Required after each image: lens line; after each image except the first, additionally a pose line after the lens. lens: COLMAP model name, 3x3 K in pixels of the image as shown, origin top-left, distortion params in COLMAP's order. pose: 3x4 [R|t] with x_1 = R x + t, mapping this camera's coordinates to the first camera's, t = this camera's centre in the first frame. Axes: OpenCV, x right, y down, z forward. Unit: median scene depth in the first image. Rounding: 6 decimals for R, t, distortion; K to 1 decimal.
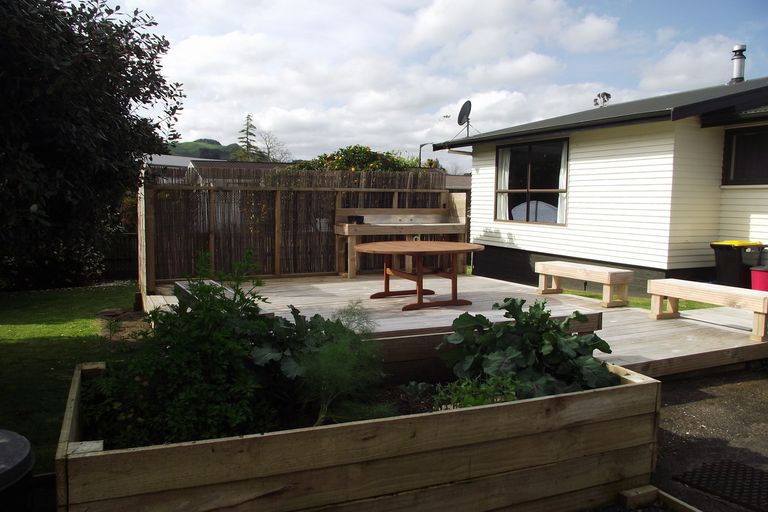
lens RADIAL K [[623.1, 0, 384.4], [0, 623.1, 255.7], [0, 0, 1]] dist [-0.037287, 0.010116]
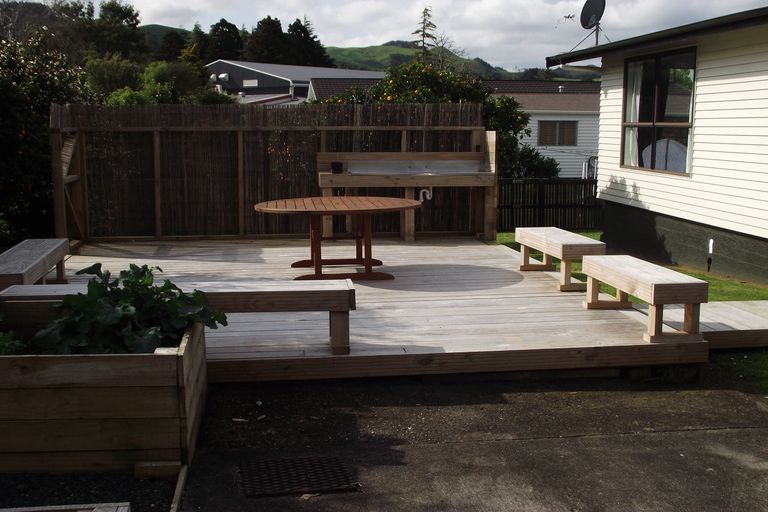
lens RADIAL K [[908.0, 0, 382.8], [0, 908.0, 256.3], [0, 0, 1]] dist [-0.058568, 0.000000]
pose [[0.957126, 0.035326, -0.287509, 0.302052], [-0.020443, 0.998299, 0.054605, -0.008823], [0.288949, -0.046386, 0.956220, -0.066235]]
